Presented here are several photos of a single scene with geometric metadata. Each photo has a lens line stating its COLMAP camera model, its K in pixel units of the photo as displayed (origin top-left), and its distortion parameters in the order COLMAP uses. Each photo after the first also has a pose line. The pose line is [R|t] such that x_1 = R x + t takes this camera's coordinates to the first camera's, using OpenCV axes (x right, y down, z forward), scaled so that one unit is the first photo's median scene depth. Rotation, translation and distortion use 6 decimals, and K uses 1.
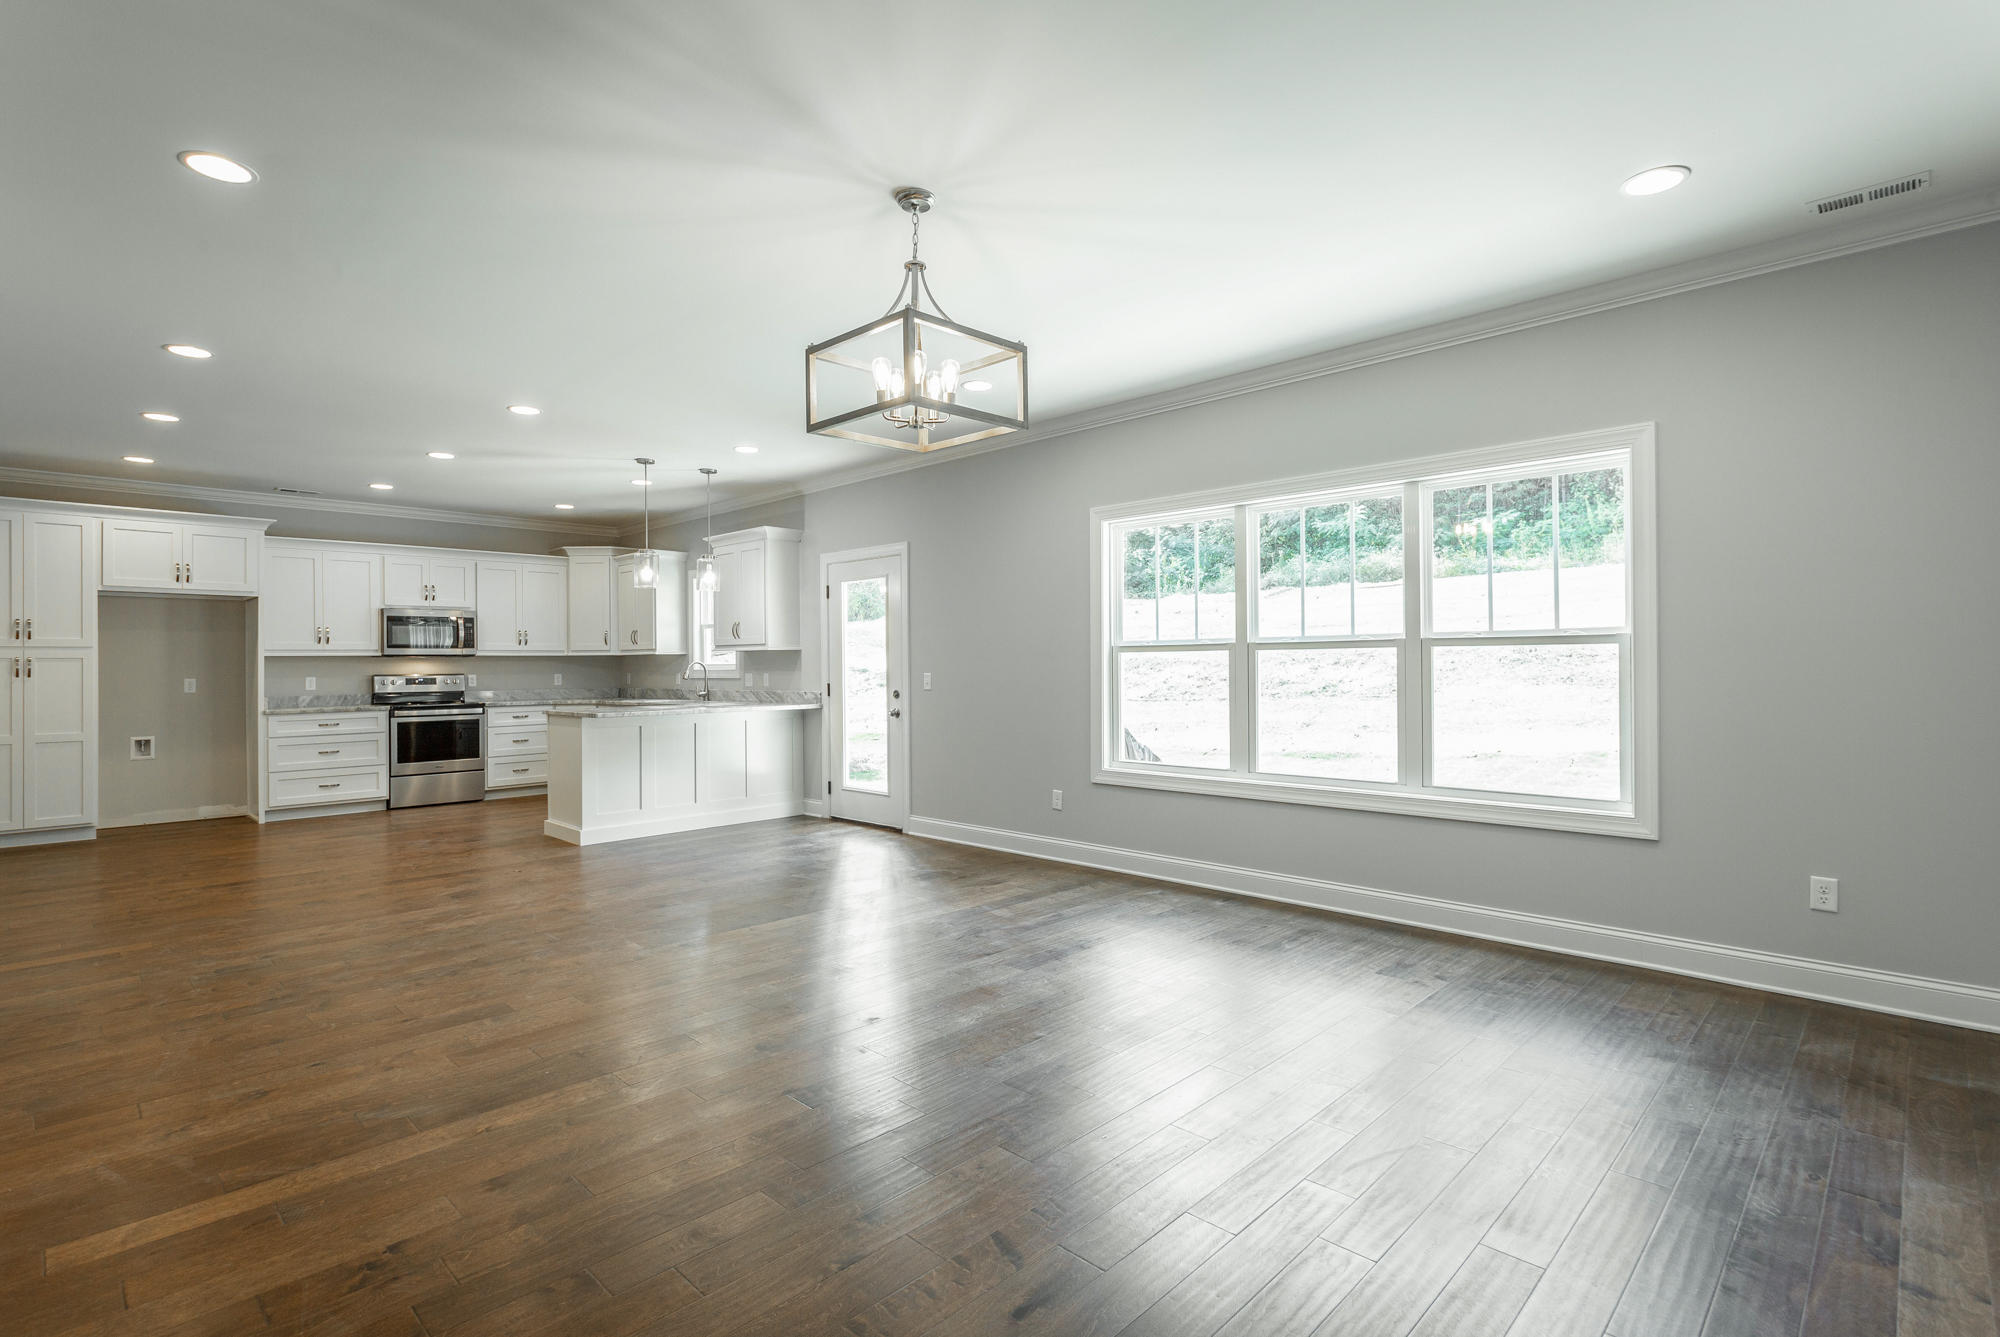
lens RADIAL K [[951.6, 0, 988.2], [0, 951.6, 665.7], [0, 0, 1]] dist [-0.007108, 0.005482]
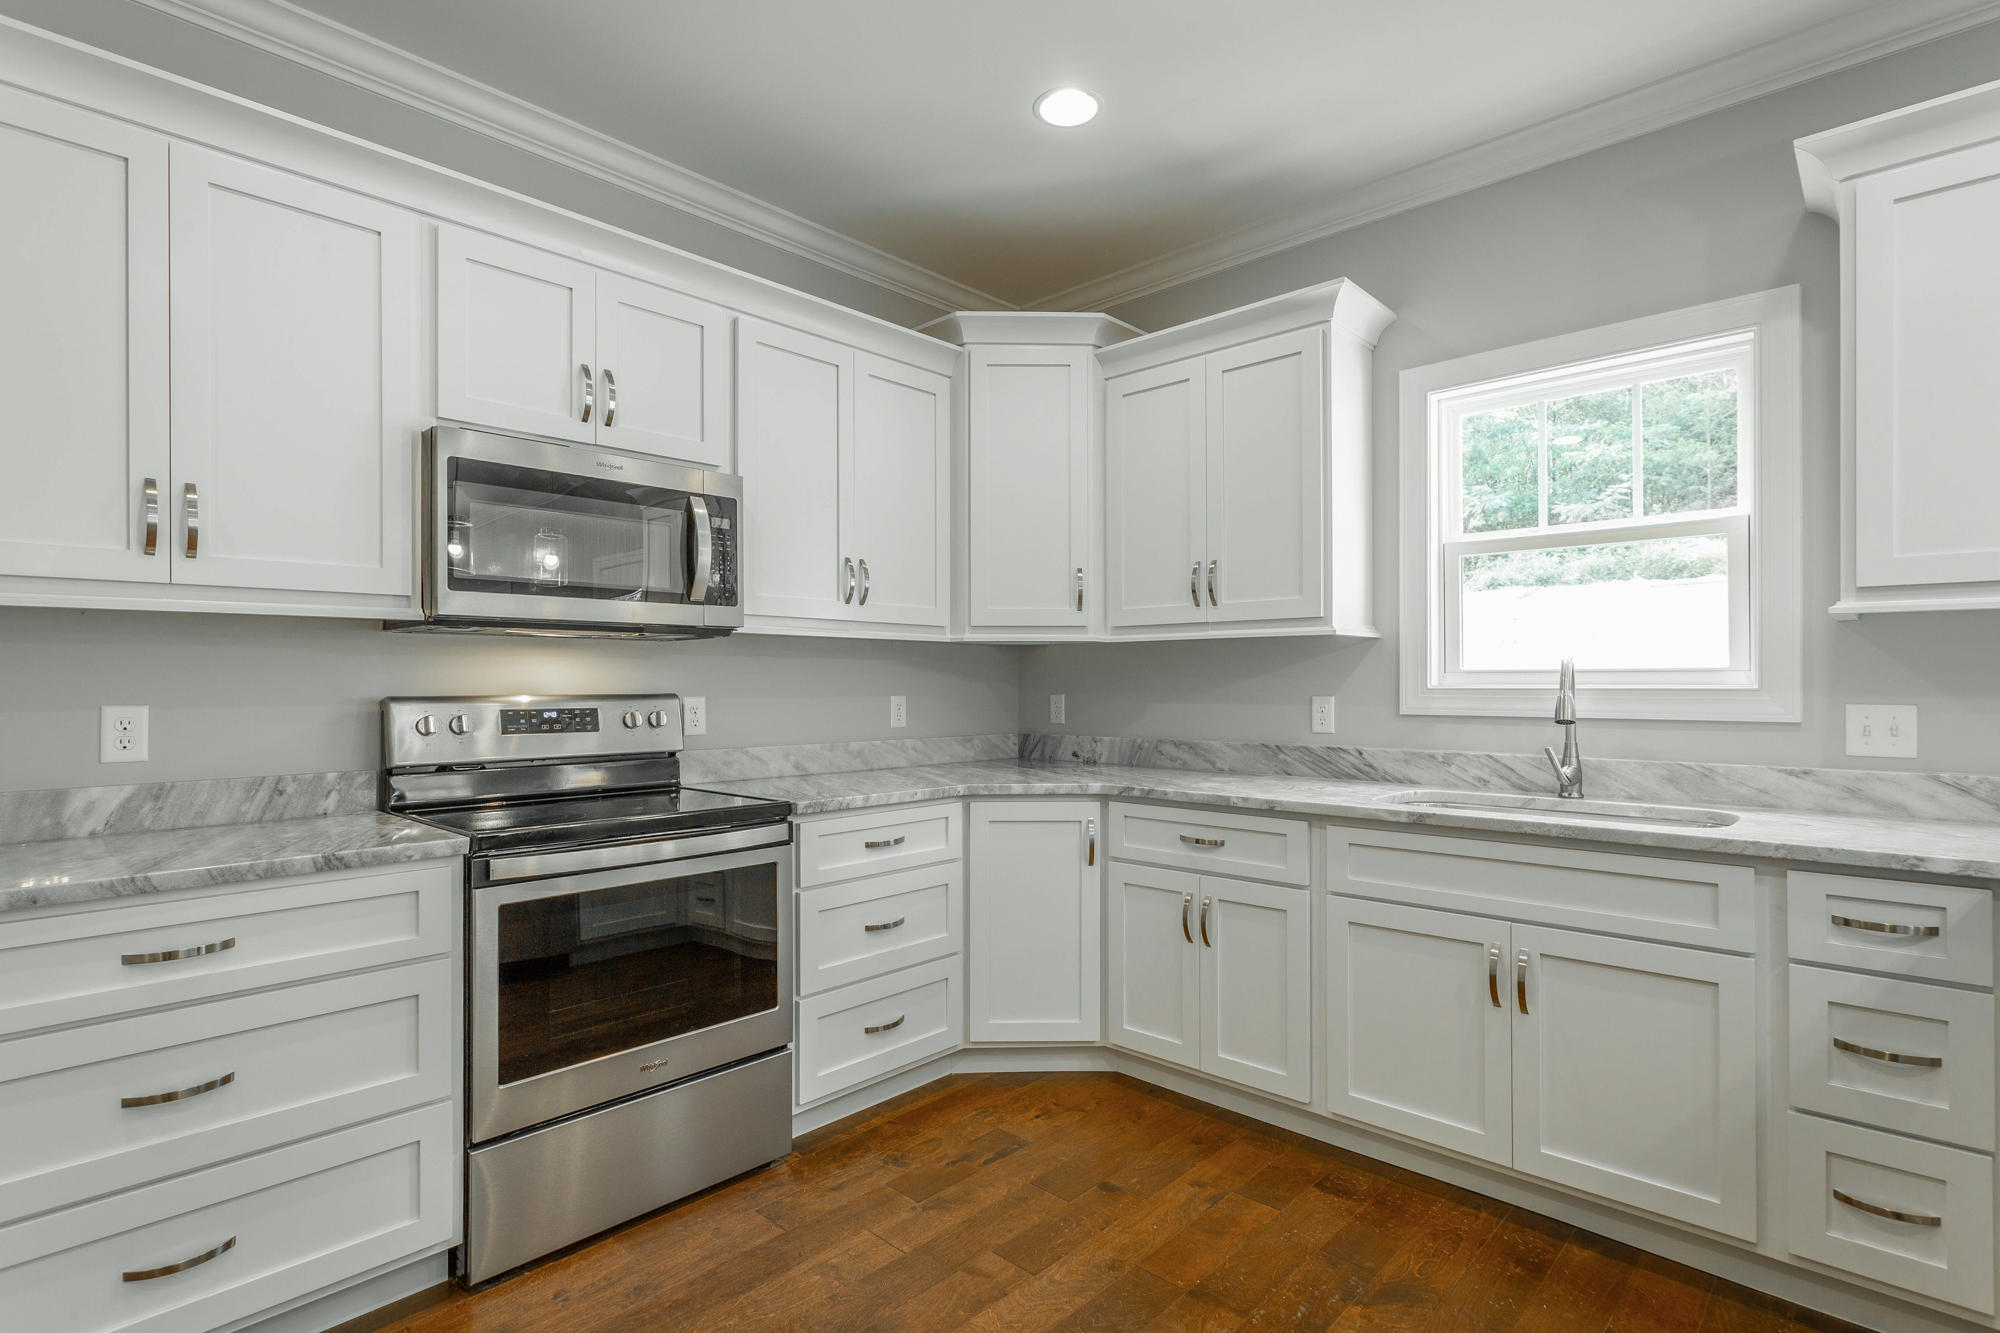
lens RADIAL K [[951.6, 0, 967.9], [0, 951.6, 688.3], [0, 0, 1]] dist [-0.007108, 0.005482]
pose [[0.999961, 0.006570, 0.005913, -0.581797], [-0.006584, 0.999976, 0.002243, 0.006576], [-0.005898, -0.002282, 0.999980, 0.877096]]
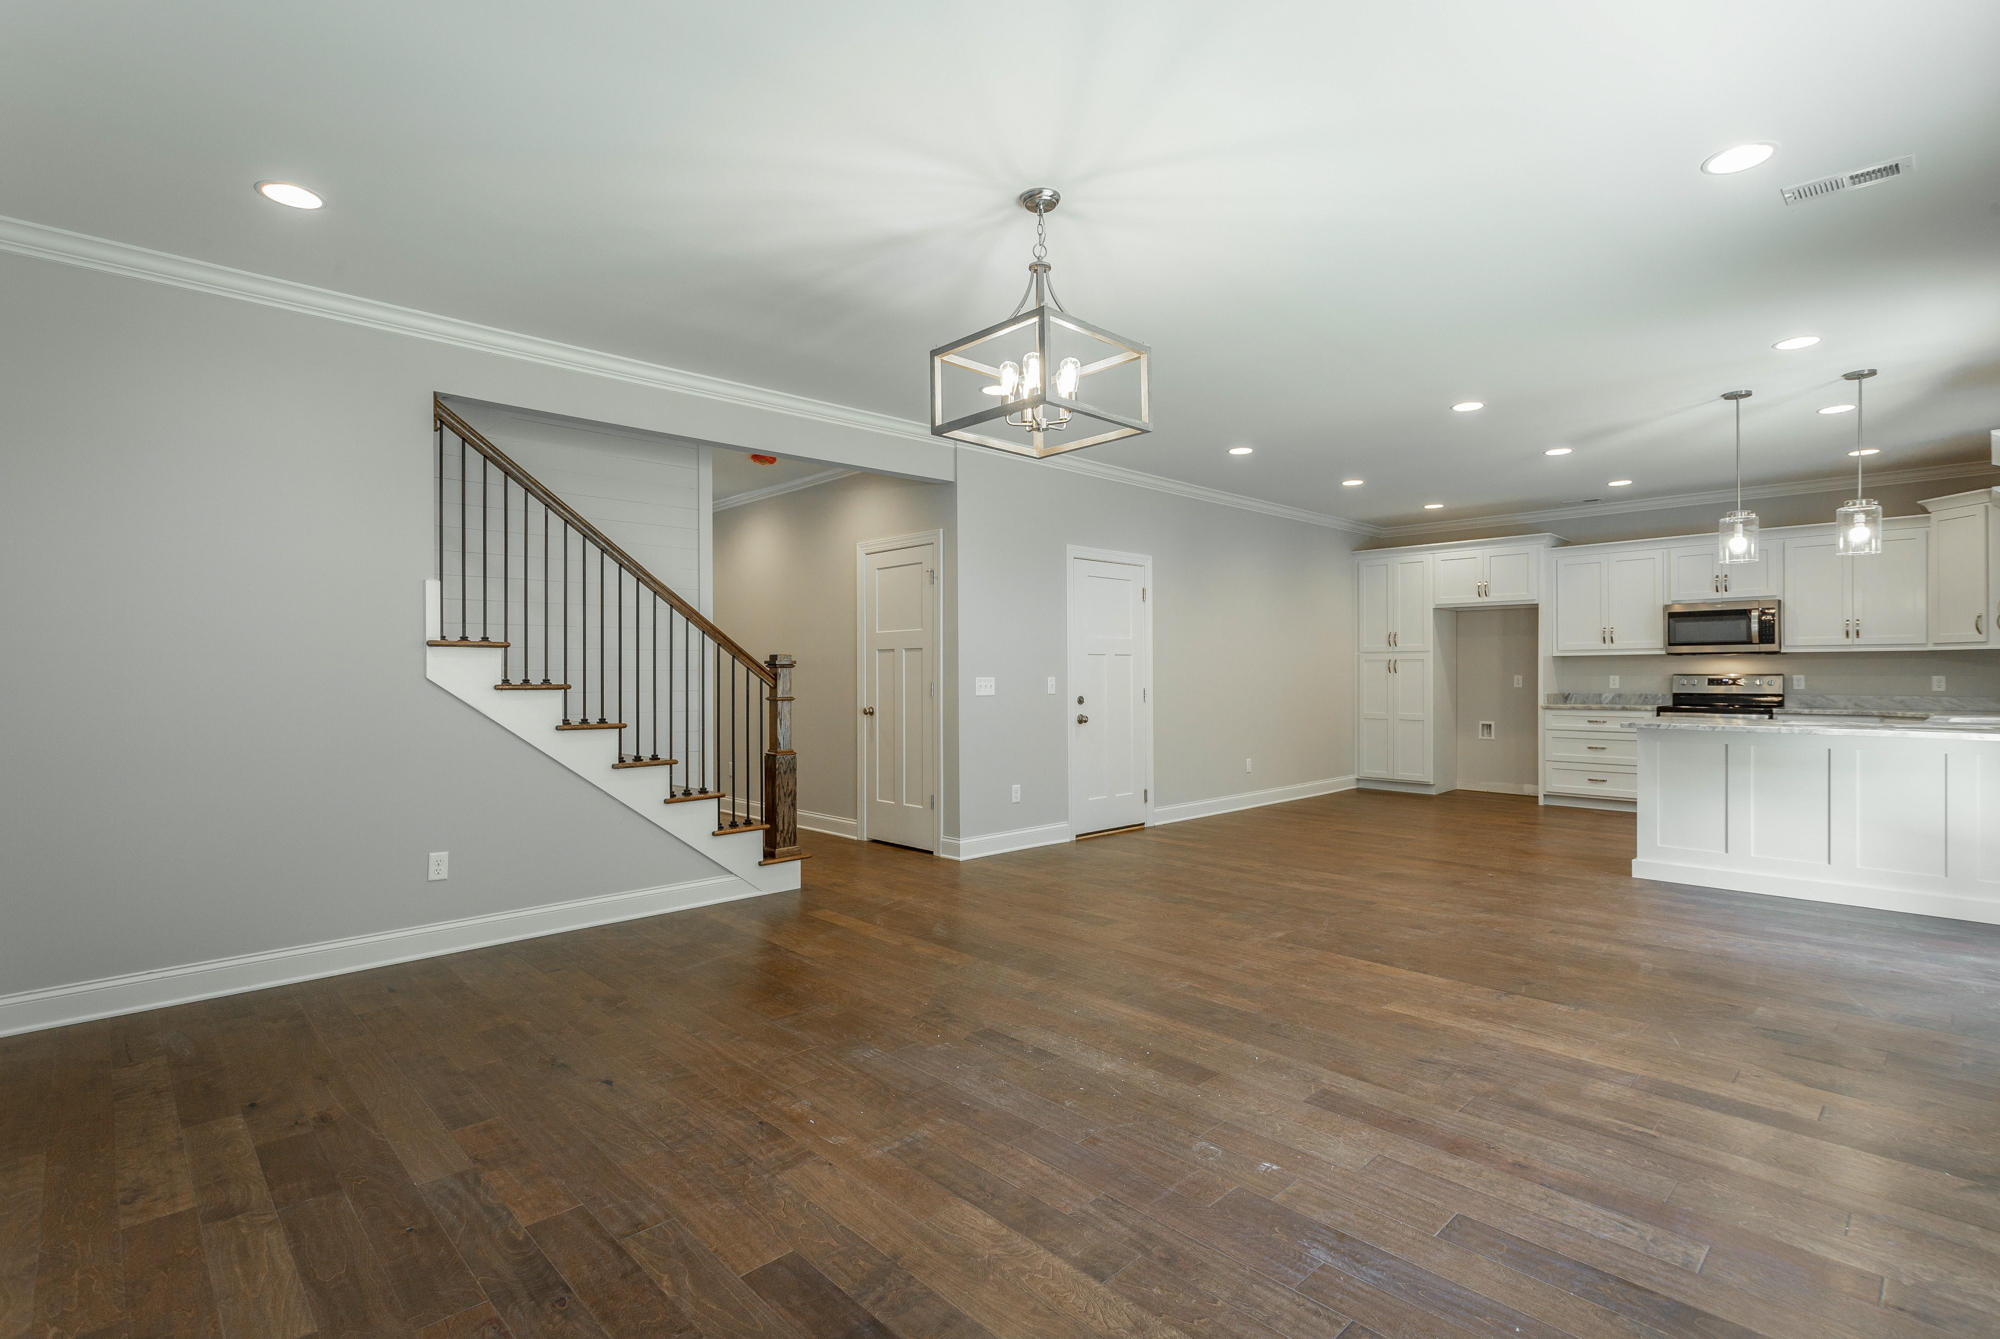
lens RADIAL K [[951.6, 0, 1007.7], [0, 951.6, 675.3], [0, 0, 1]] dist [-0.007108, 0.005482]
pose [[-0.019513, 0.012559, -0.999731, 0.387565], [0.002176, 0.999919, 0.012519, -0.002998], [0.999807, -0.001931, -0.019538, 0.412730]]
